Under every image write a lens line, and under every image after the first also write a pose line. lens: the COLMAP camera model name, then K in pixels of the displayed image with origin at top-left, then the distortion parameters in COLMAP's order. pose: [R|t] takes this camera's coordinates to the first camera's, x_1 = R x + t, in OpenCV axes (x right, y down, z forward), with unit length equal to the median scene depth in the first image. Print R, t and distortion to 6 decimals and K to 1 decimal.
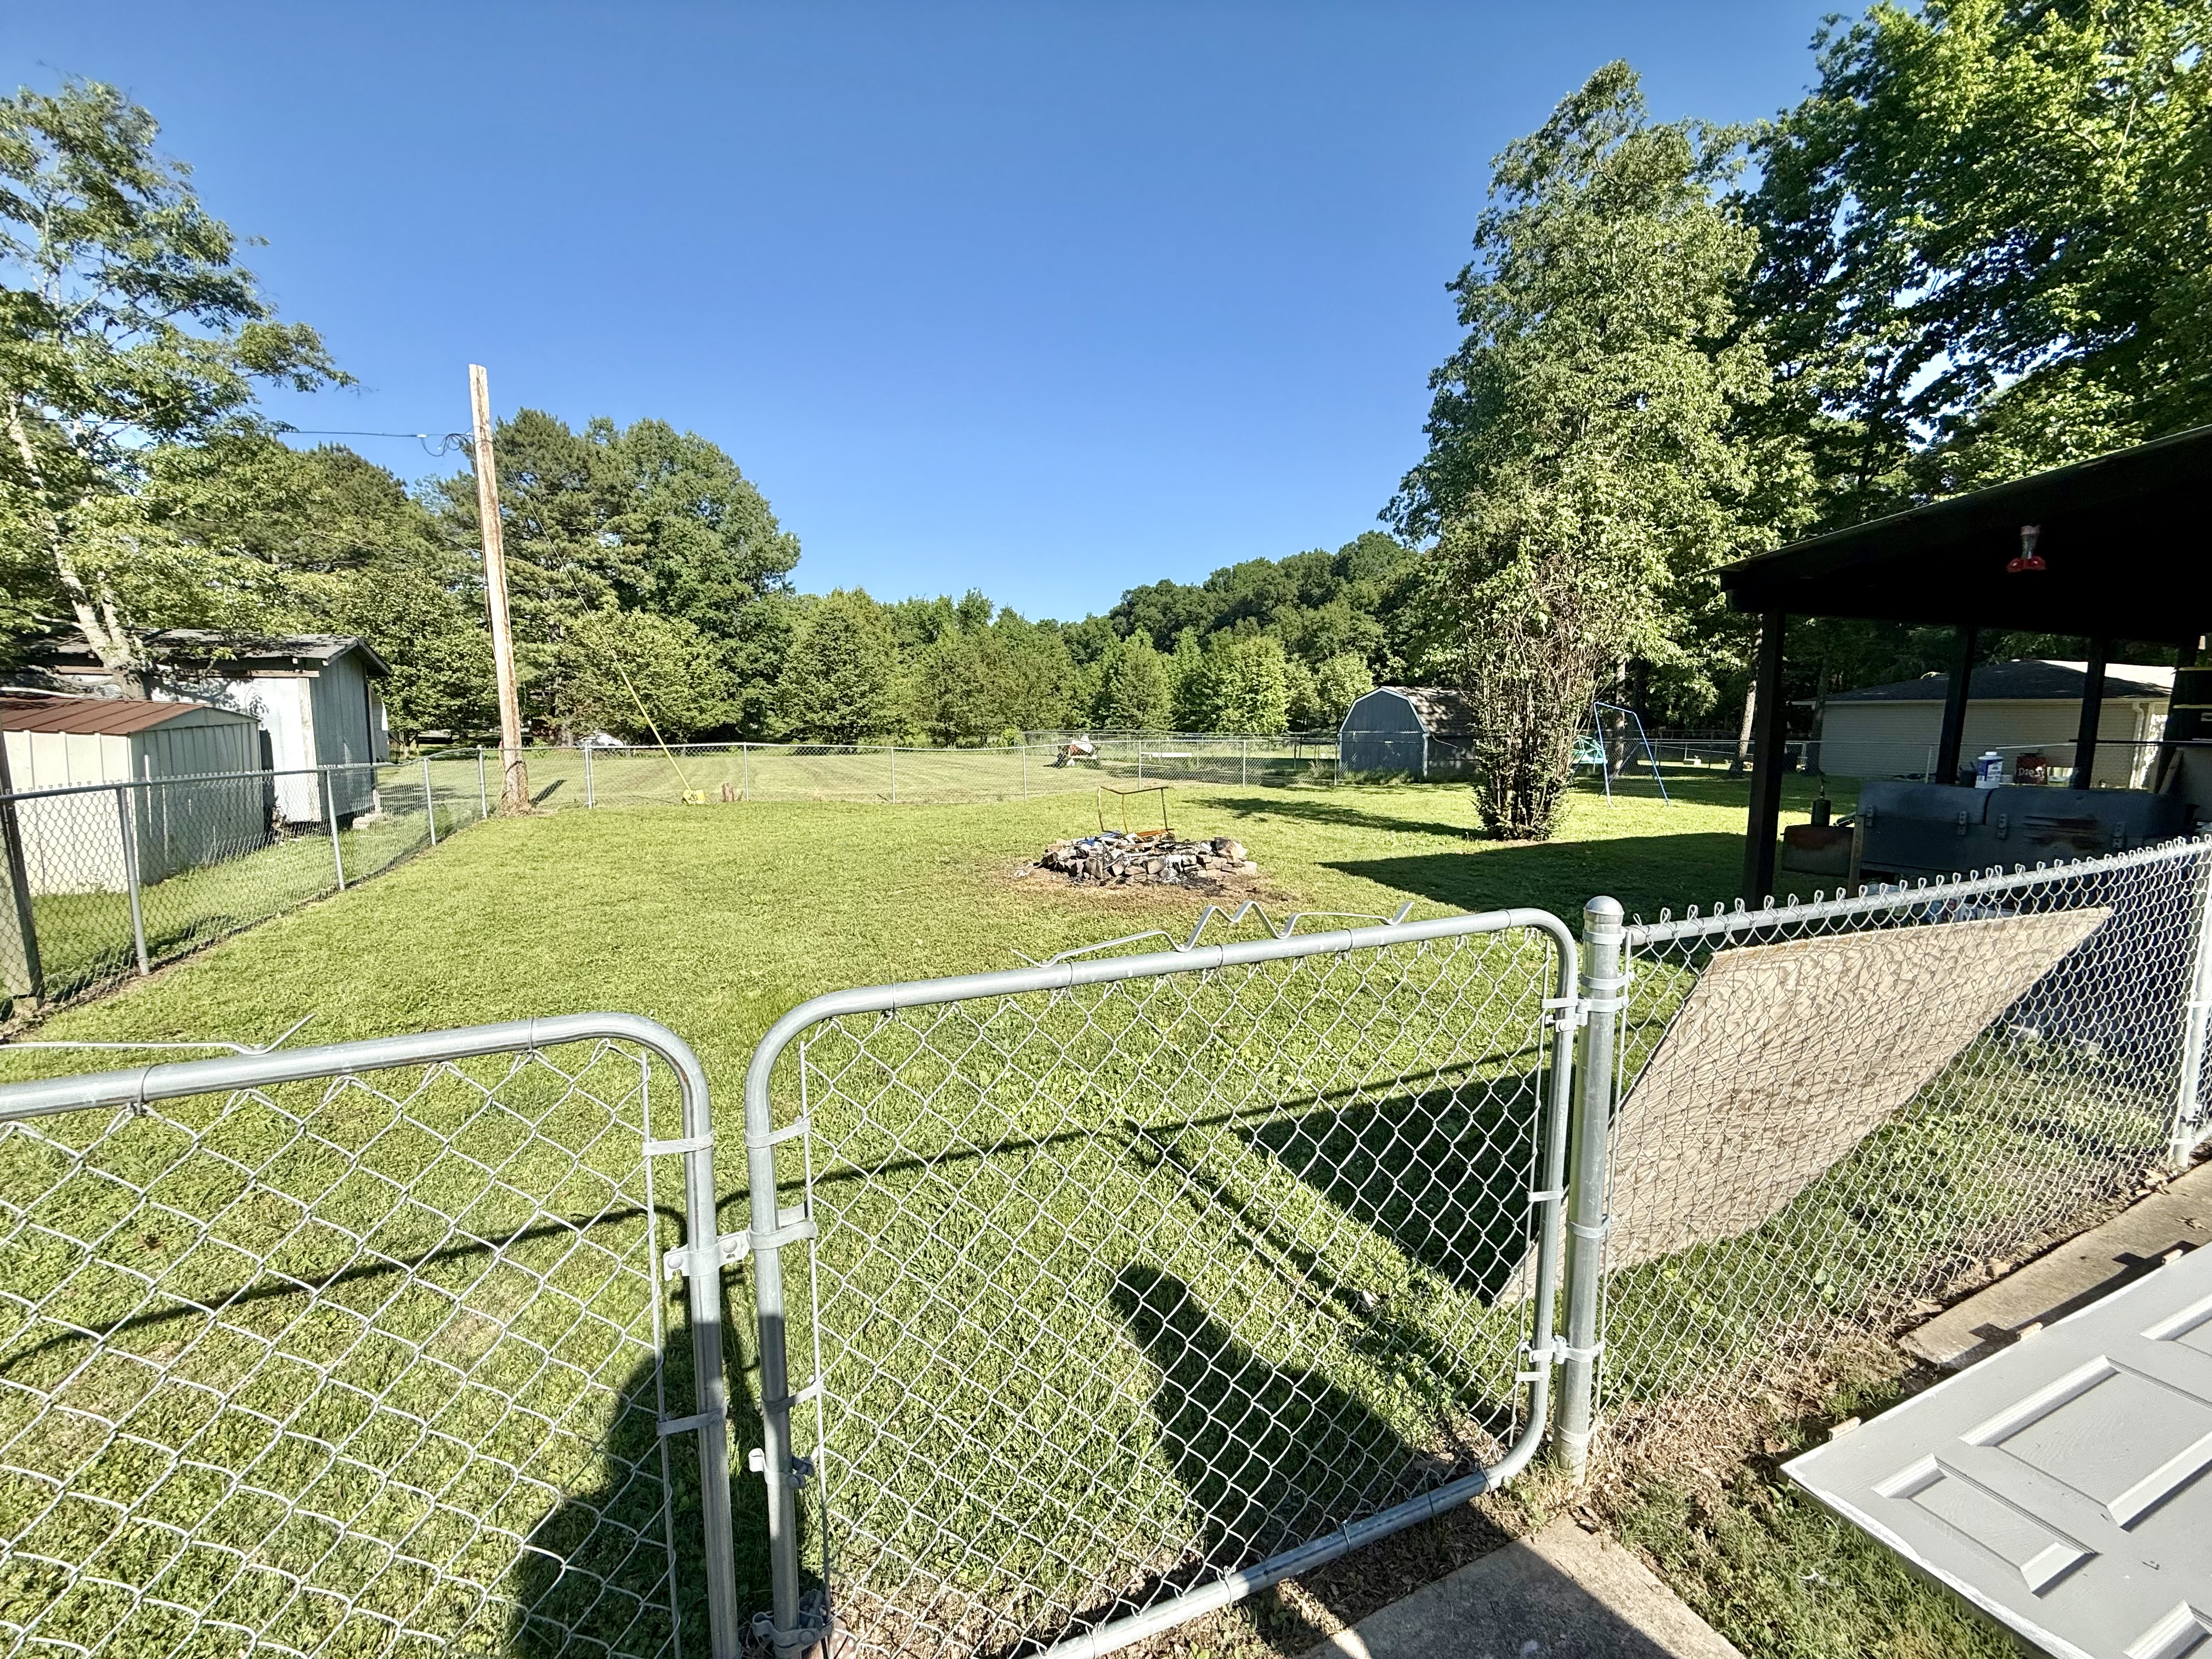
lens RADIAL K [[878.2, 0, 1101.3], [0, 878.2, 824.8], [0, 0, 1]] dist [-0.000350, -0.000210]
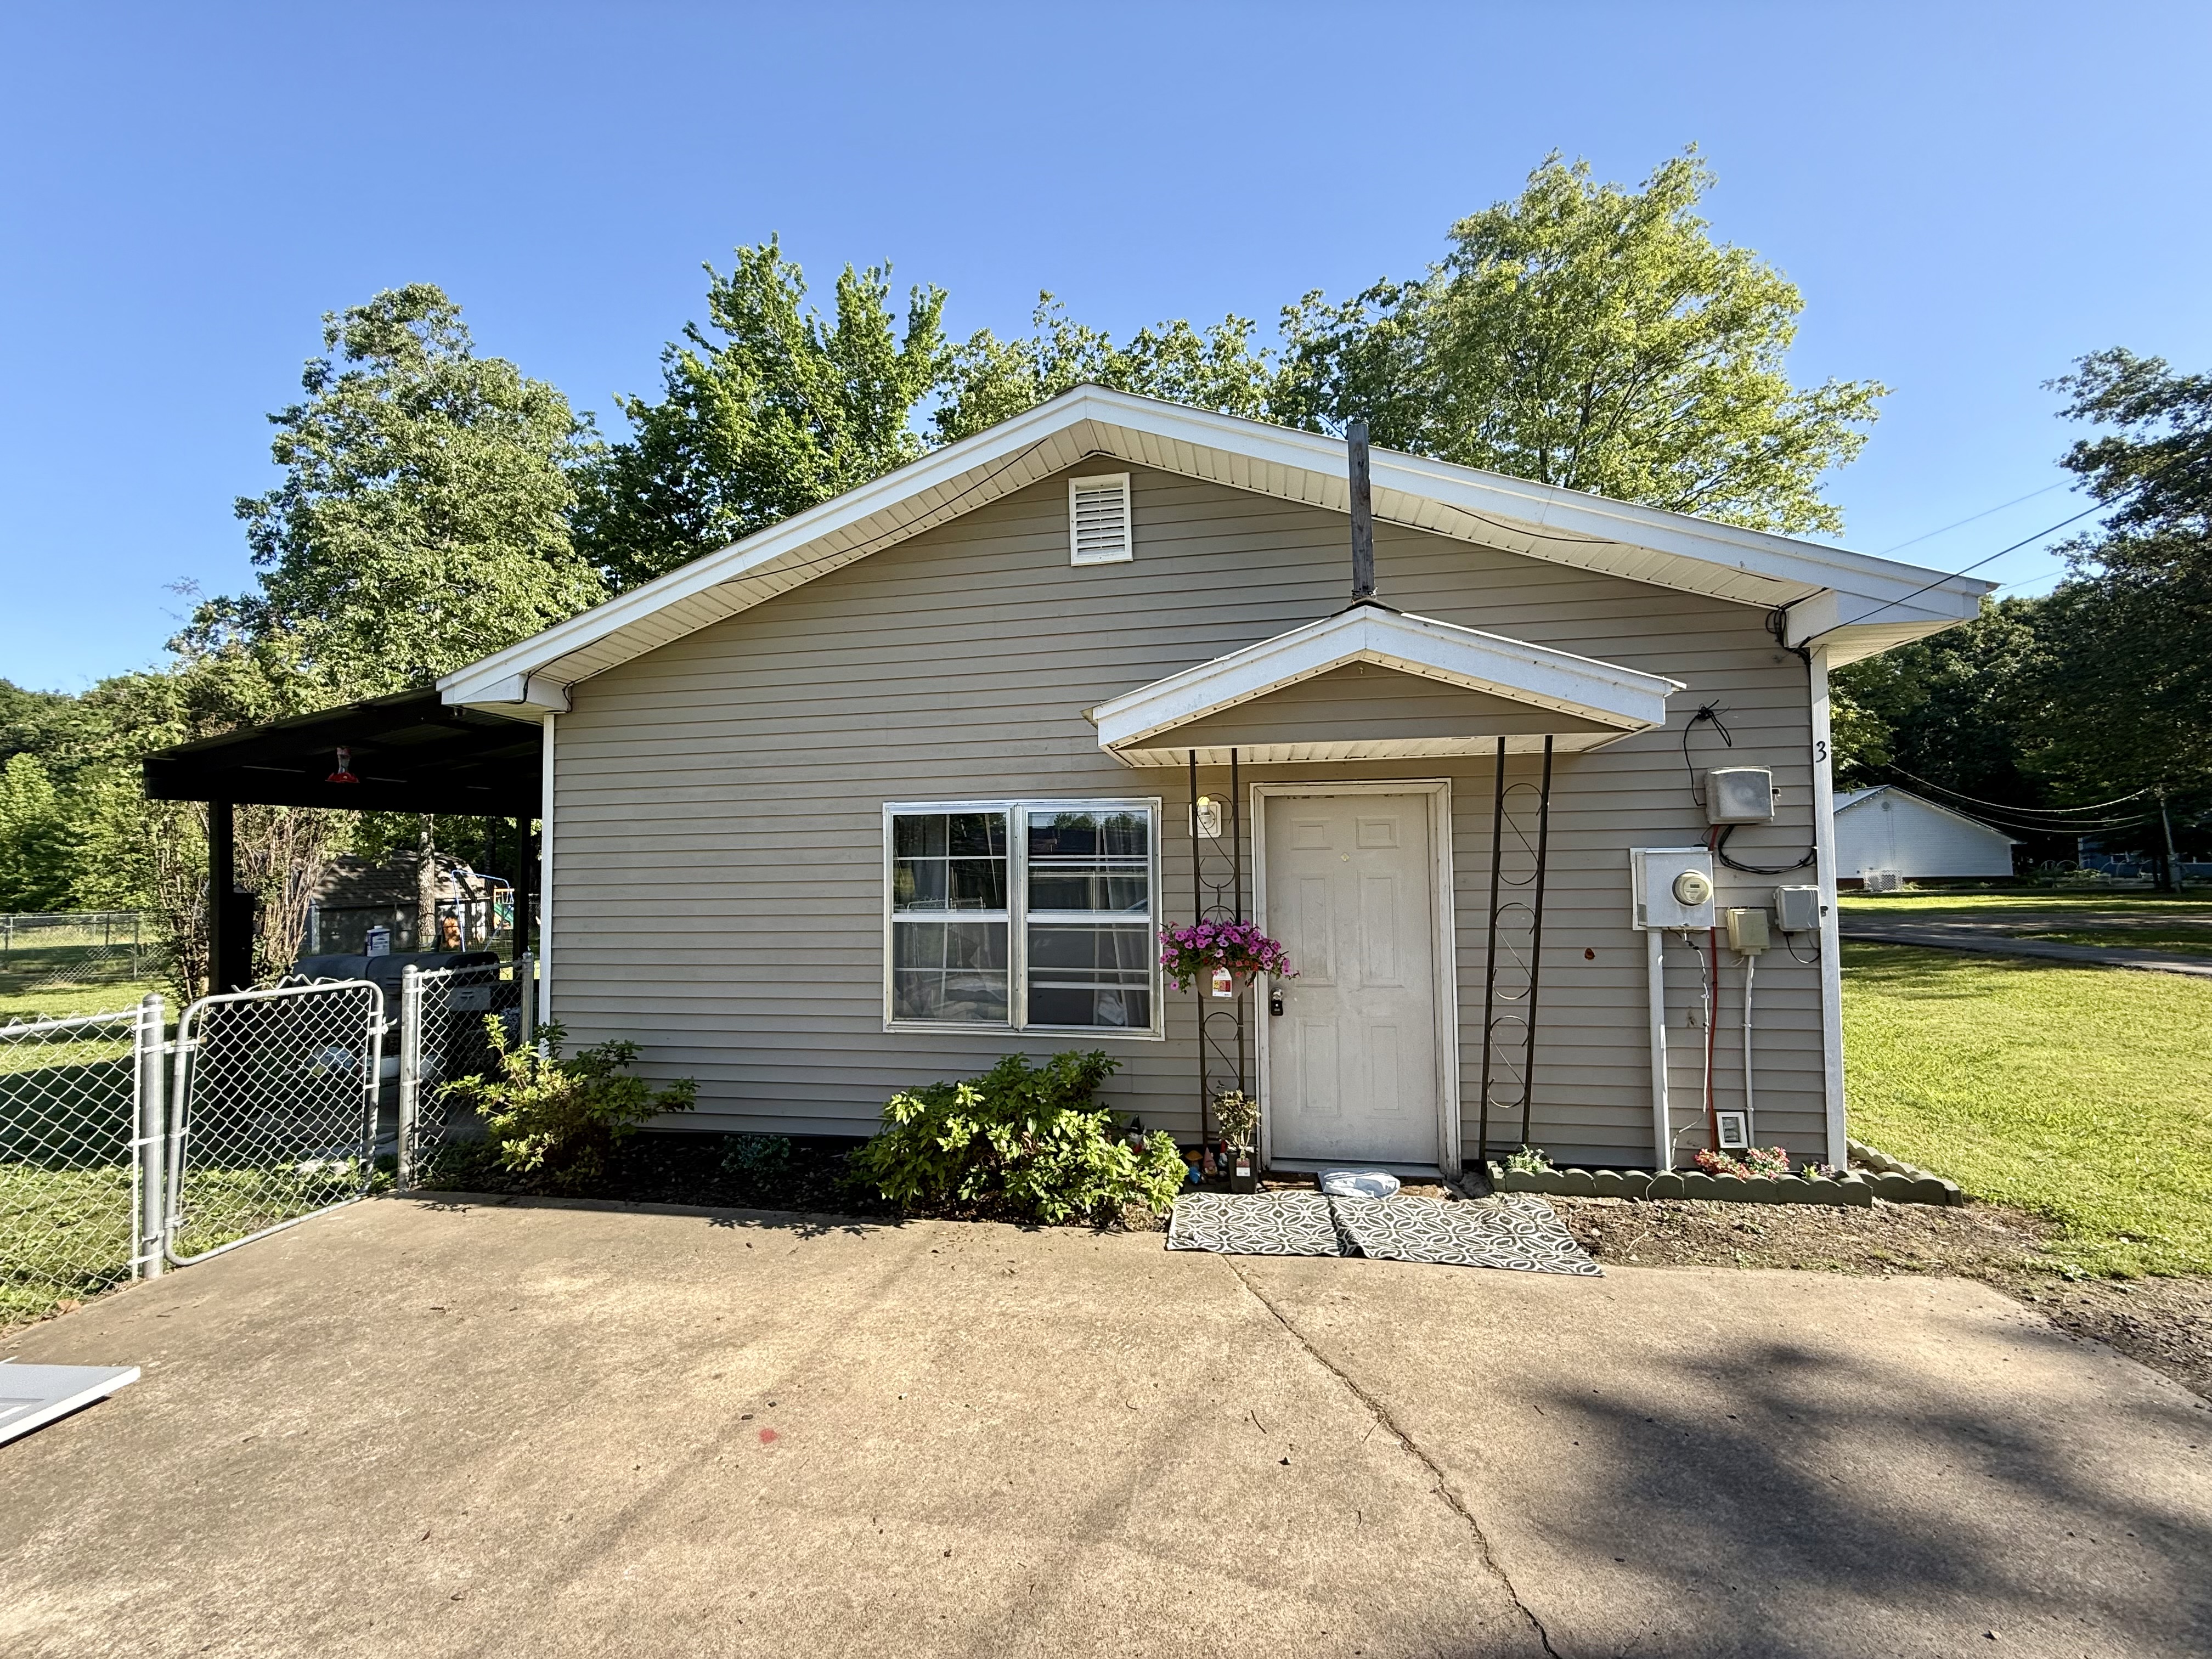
lens RADIAL K [[878.2, 0, 1101.3], [0, 878.2, 824.8], [0, 0, 1]] dist [-0.000350, -0.000210]
pose [[0.578353, 0.029861, 0.815240, 0.057095], [0.116150, 0.986135, -0.118520, 0.003758], [-0.807476, 0.163236, 0.566865, -0.049567]]
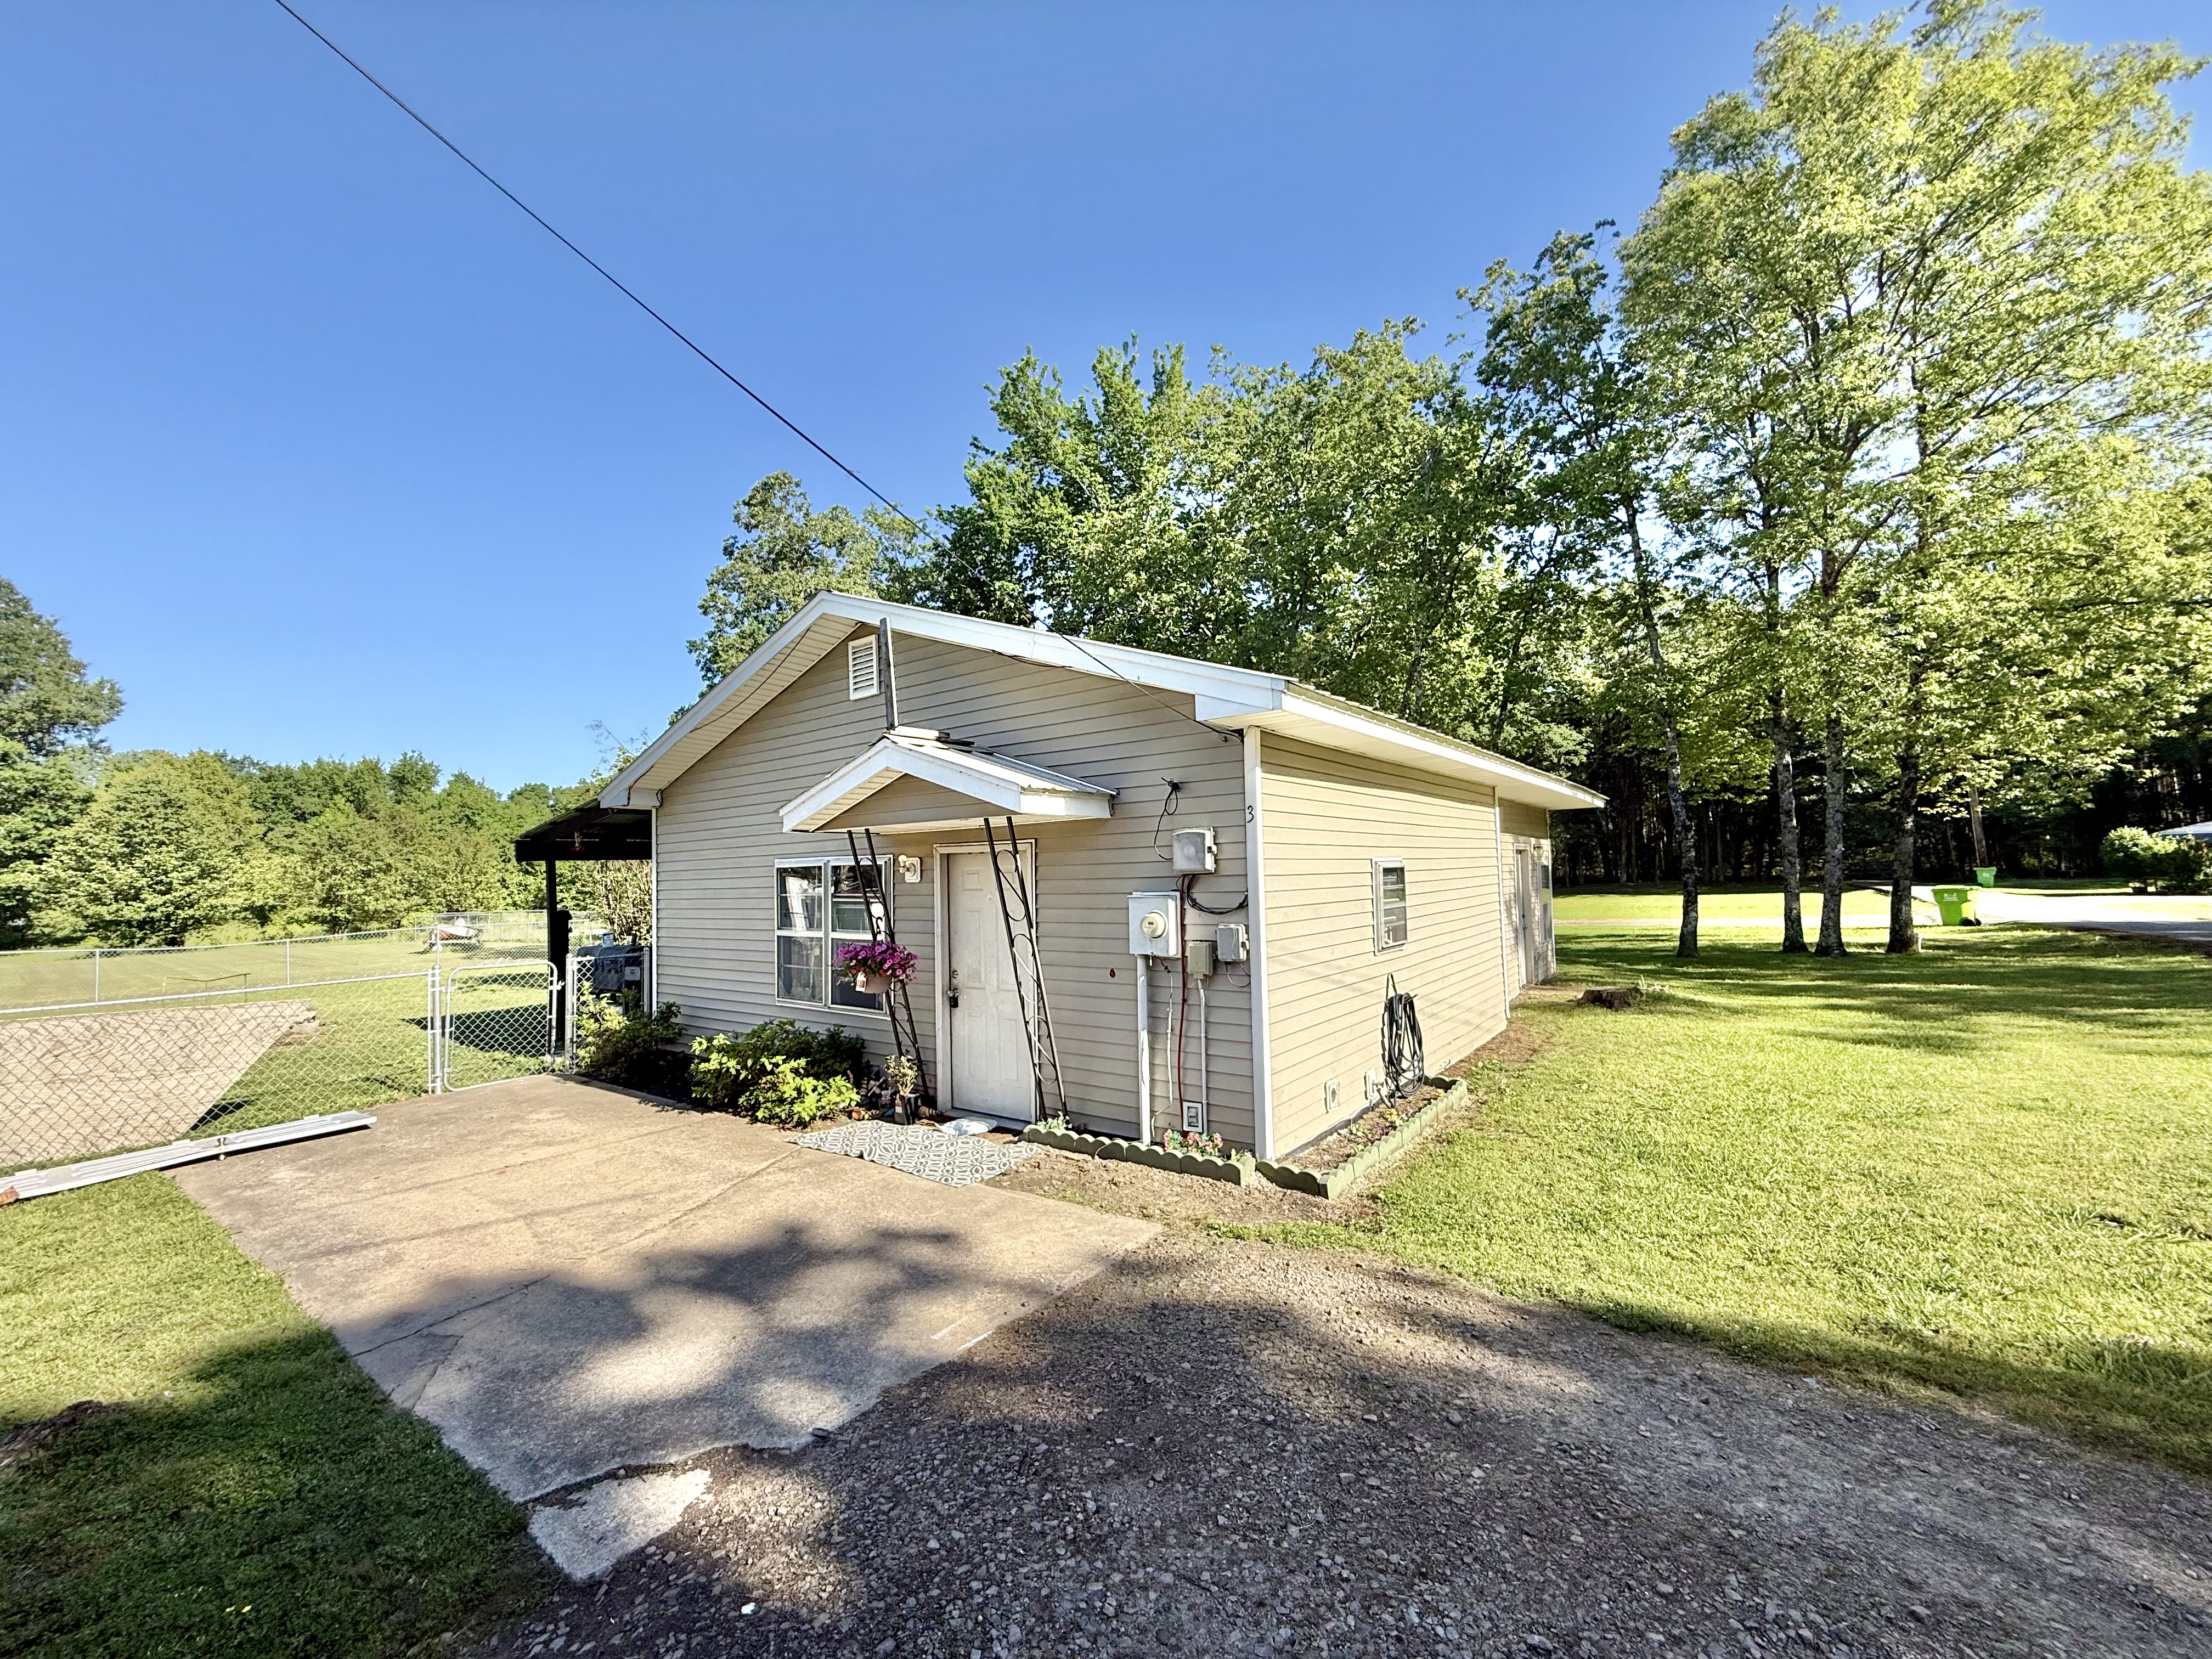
lens RADIAL K [[878.2, 0, 1101.3], [0, 878.2, 824.8], [0, 0, 1]] dist [-0.000350, -0.000210]
pose [[0.881925, -0.001421, 0.471387, 0.101719], [0.087995, 0.982914, -0.161668, 0.011082], [-0.463103, 0.184059, 0.866982, -0.138637]]
